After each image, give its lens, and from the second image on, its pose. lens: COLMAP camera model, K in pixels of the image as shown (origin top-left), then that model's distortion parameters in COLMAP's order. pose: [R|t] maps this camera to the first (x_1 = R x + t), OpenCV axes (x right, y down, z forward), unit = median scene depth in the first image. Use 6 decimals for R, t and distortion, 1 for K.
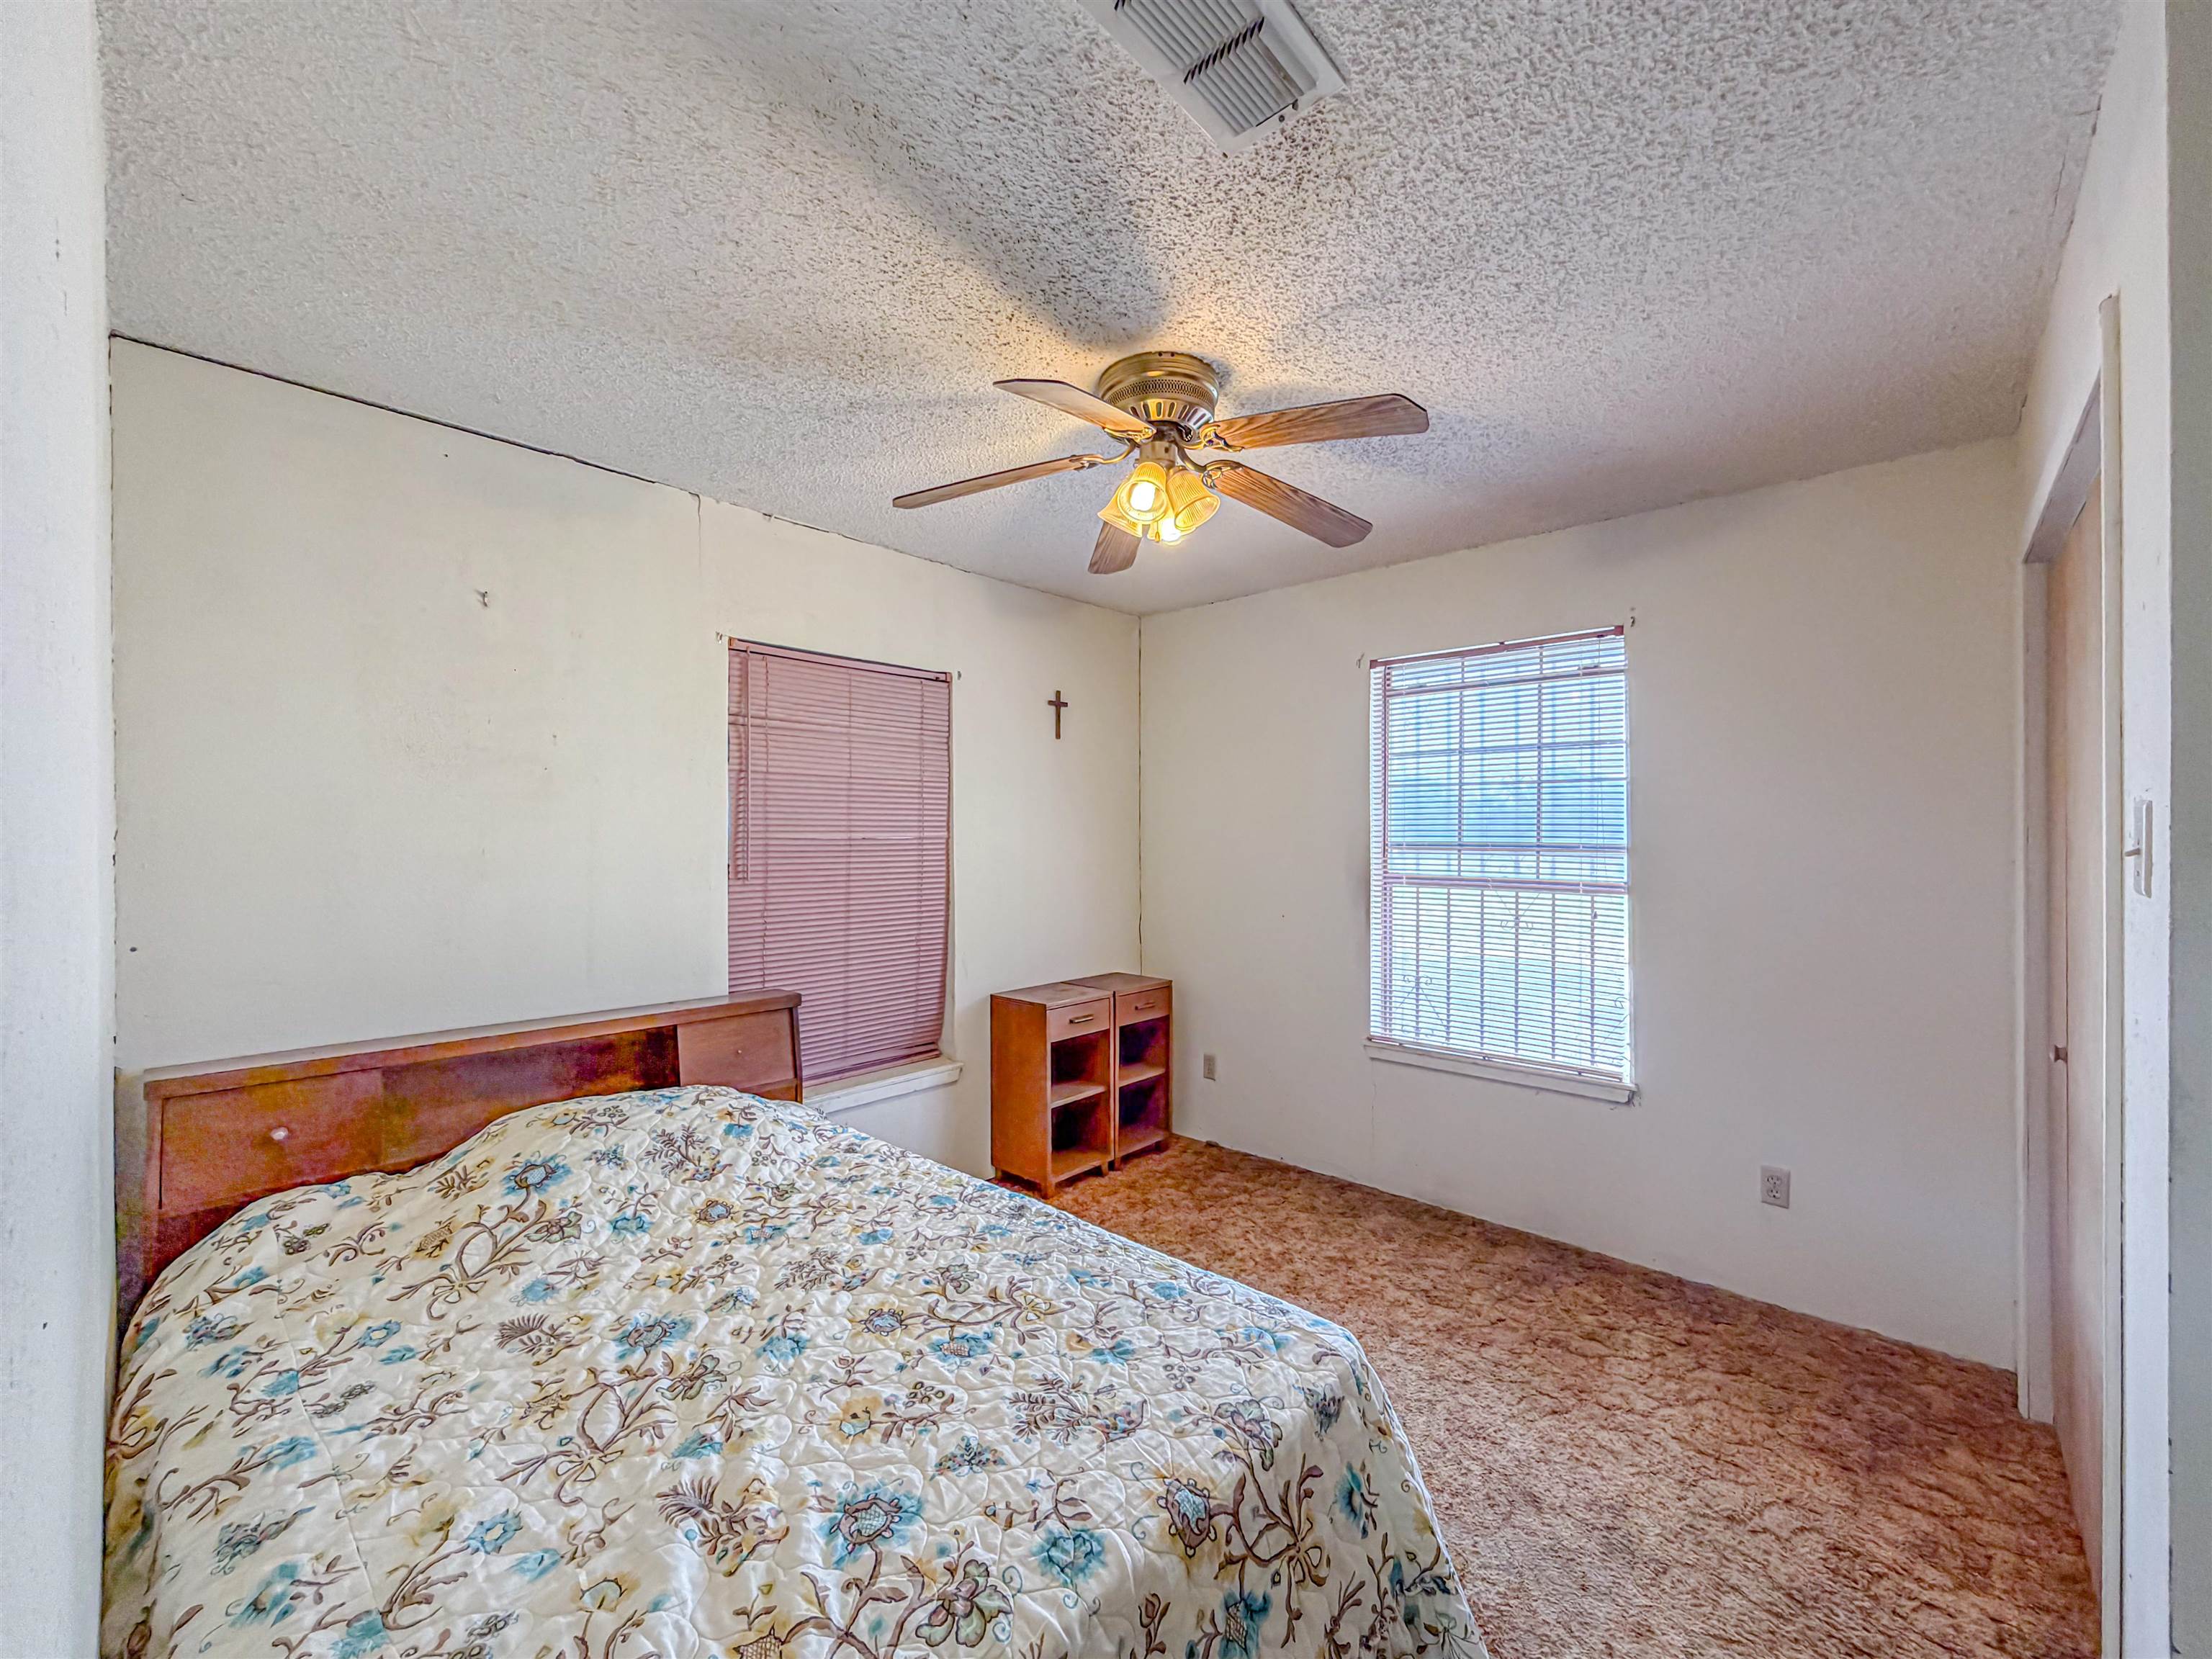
lens RADIAL K [[885.6, 0, 1100.0], [0, 885.6, 825.3], [0, 0, 1]] dist [0.001220, 0.000057]
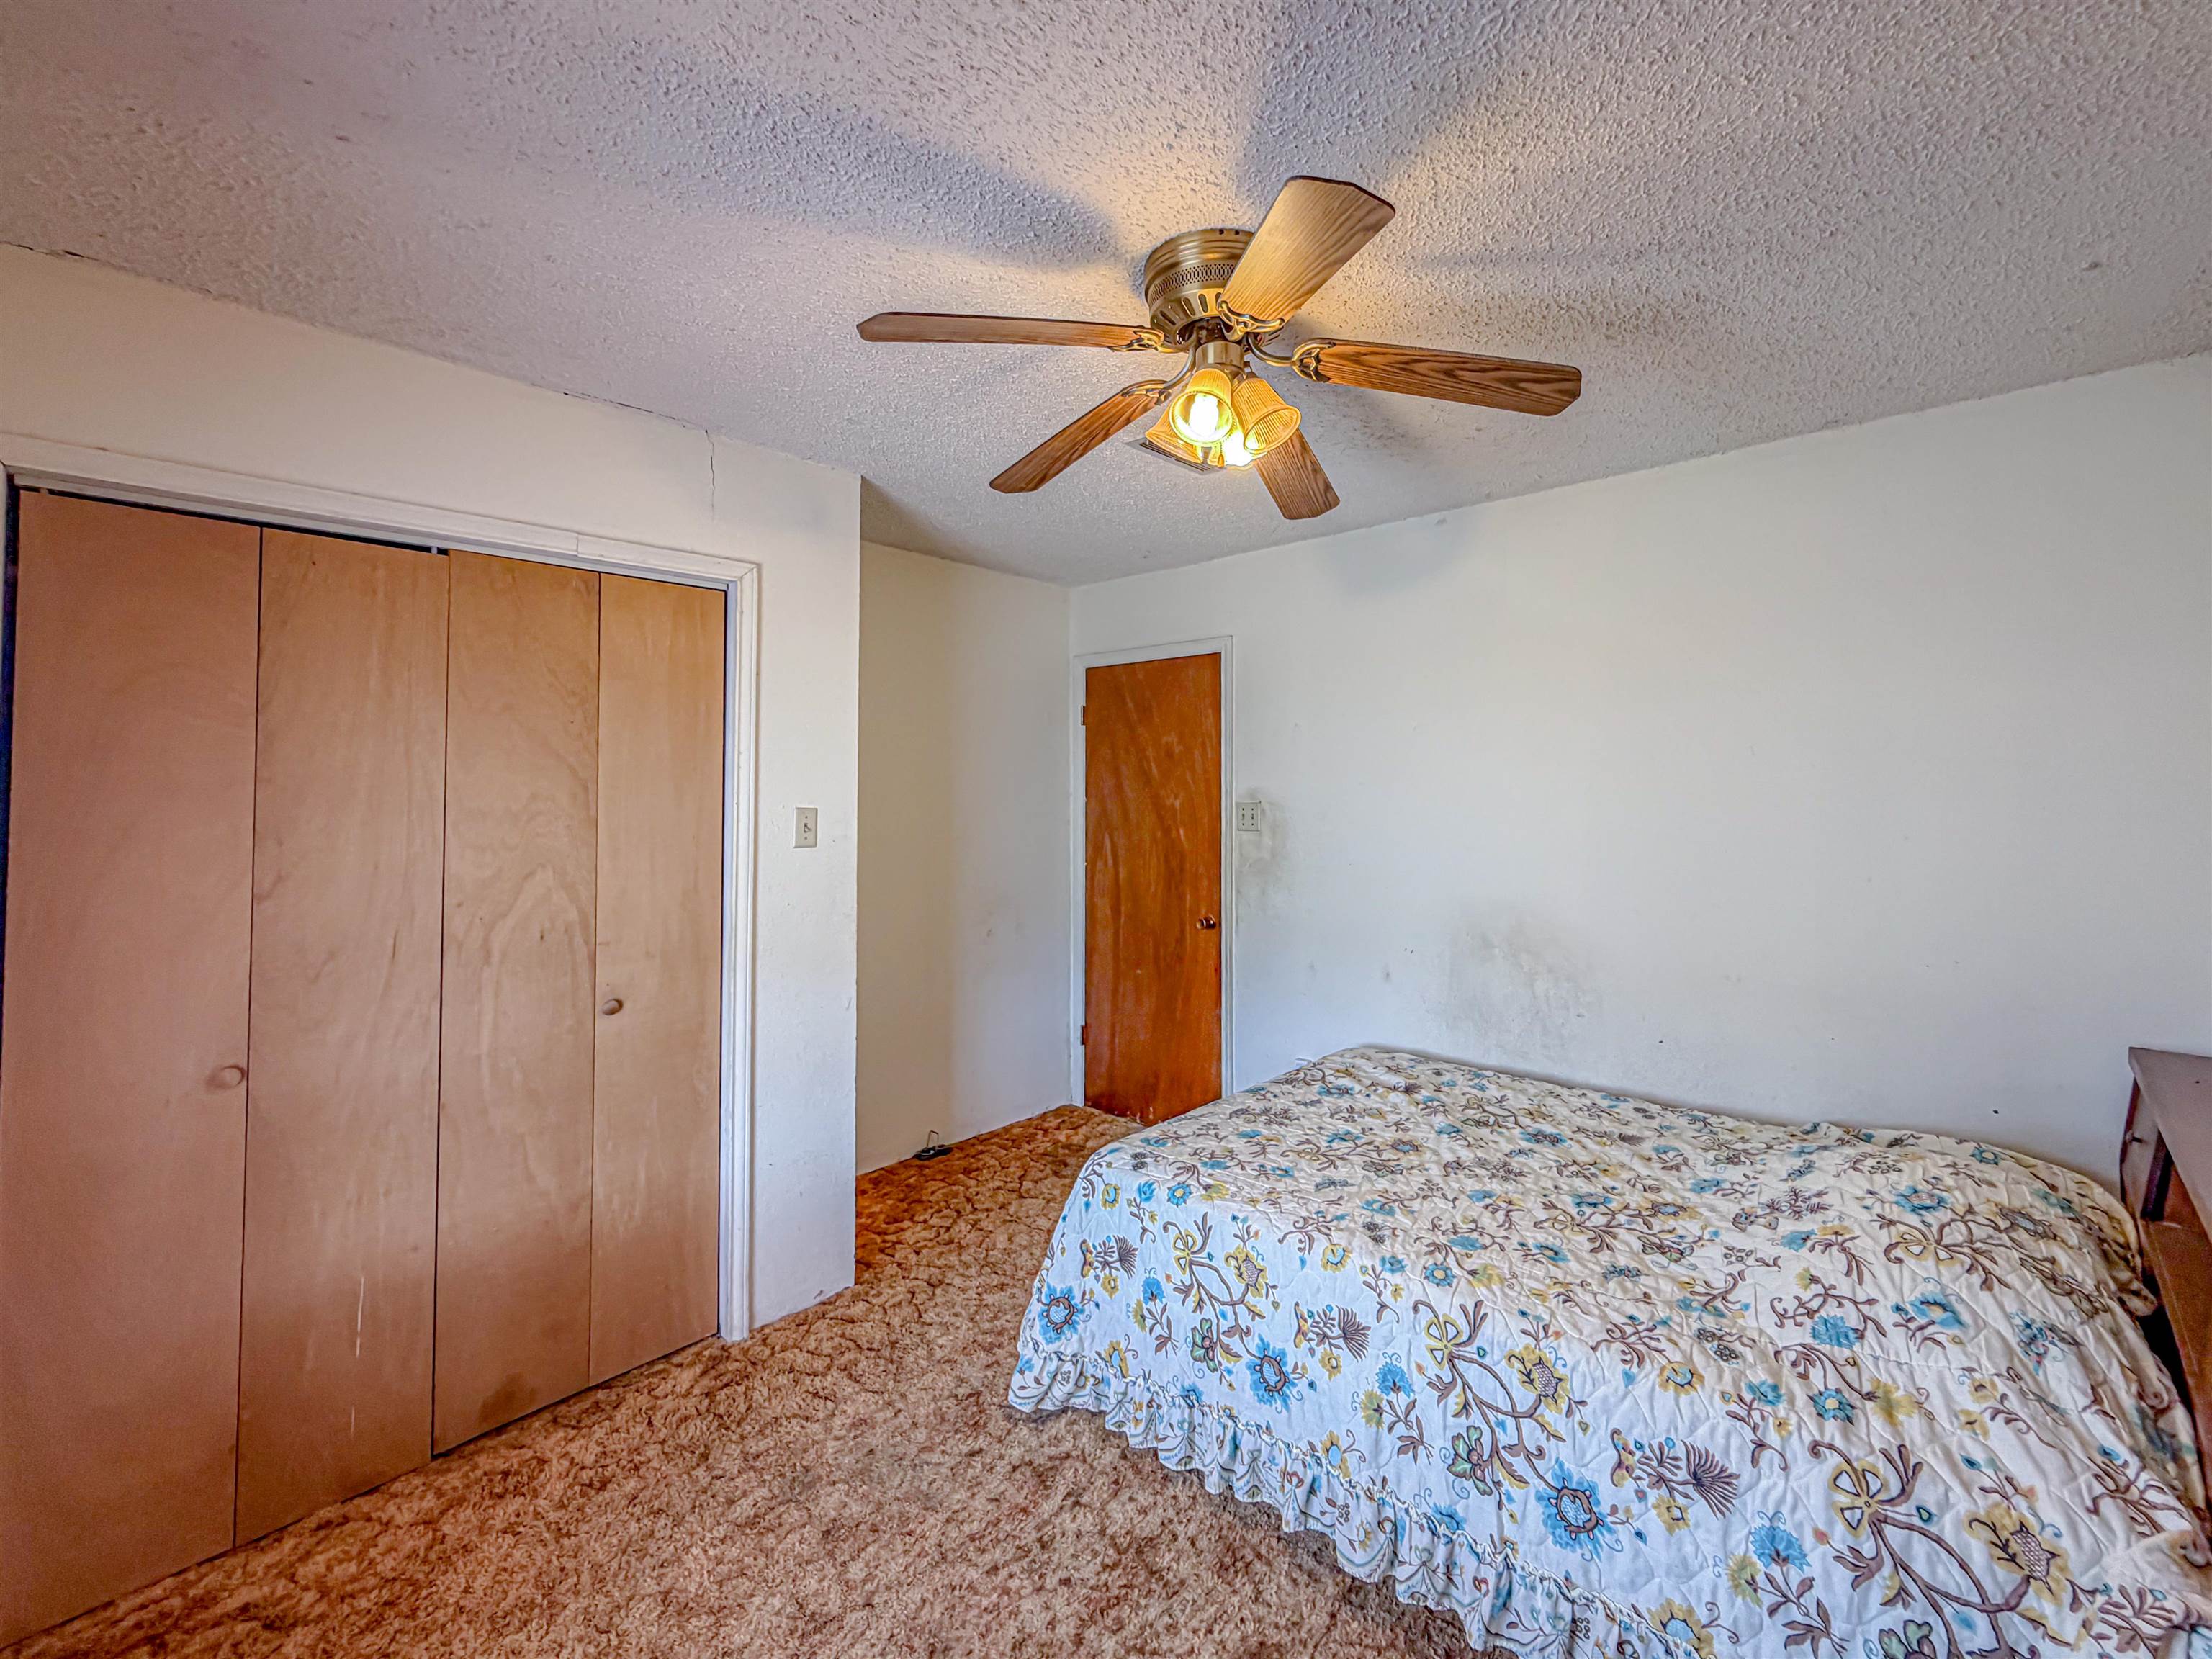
lens RADIAL K [[885.6, 0, 1112.0], [0, 885.6, 810.6], [0, 0, 1]] dist [0.001220, 0.000057]
pose [[-0.998469, 0.002680, 0.055248, 0.174294], [0.003026, 0.999976, 0.006175, -0.024735], [-0.055230, 0.006332, -0.998454, 2.585425]]
